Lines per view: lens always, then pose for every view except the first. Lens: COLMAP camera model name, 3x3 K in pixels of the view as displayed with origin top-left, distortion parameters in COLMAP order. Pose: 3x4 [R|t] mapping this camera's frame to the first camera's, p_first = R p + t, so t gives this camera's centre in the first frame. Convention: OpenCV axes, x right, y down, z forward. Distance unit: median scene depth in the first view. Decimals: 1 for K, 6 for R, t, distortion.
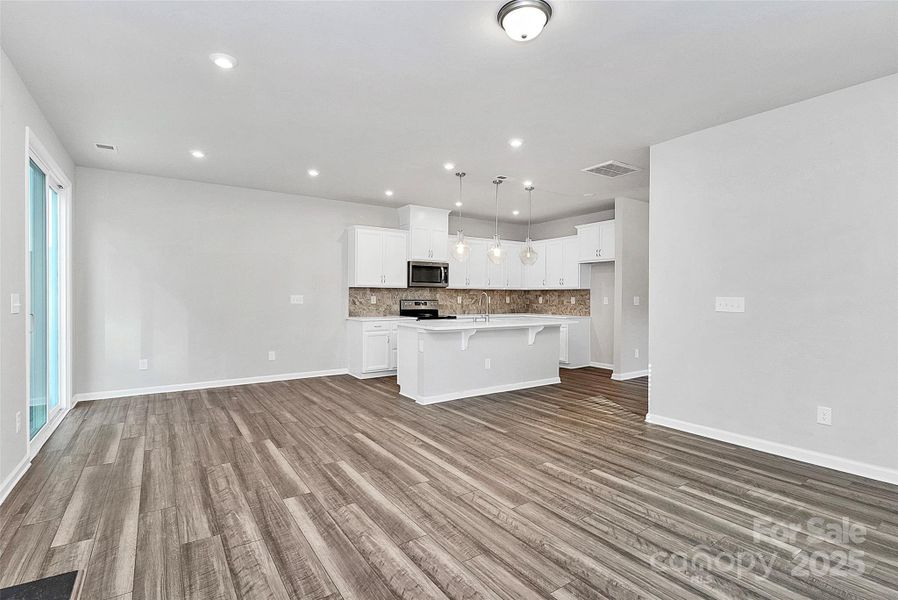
lens RADIAL K [[419.0, 0, 457.3], [0, 419.0, 298.1], [0, 0, 1]] dist [-0.006360, -0.000652]
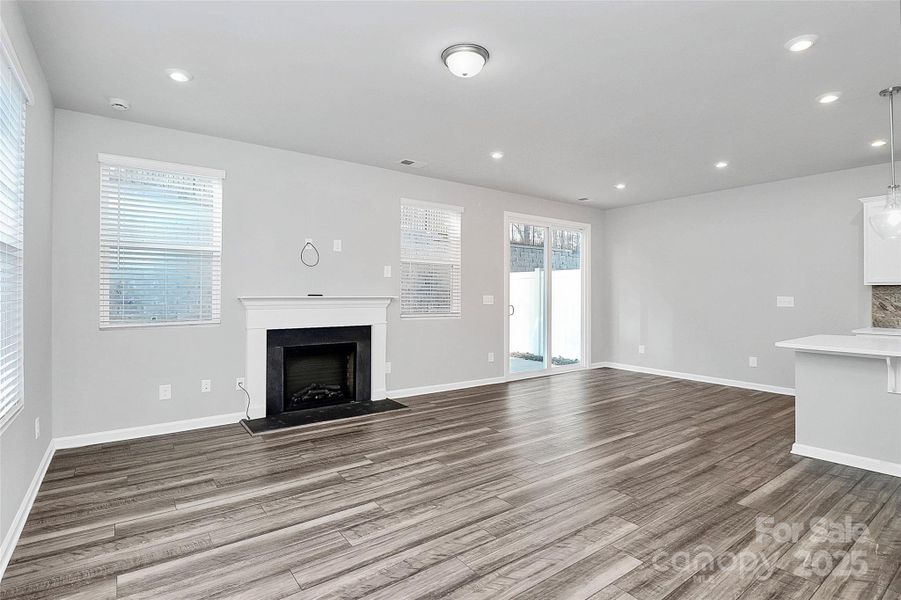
lens RADIAL K [[452.0, 0, 444.4], [0, 452.0, 293.7], [0, 0, 1]] dist [-0.000208, -0.005085]
pose [[0.022163, -0.003876, -0.999747, 1.005735], [-0.008464, 0.999956, -0.004064, 0.017190], [0.999719, 0.008552, 0.022129, 0.699638]]
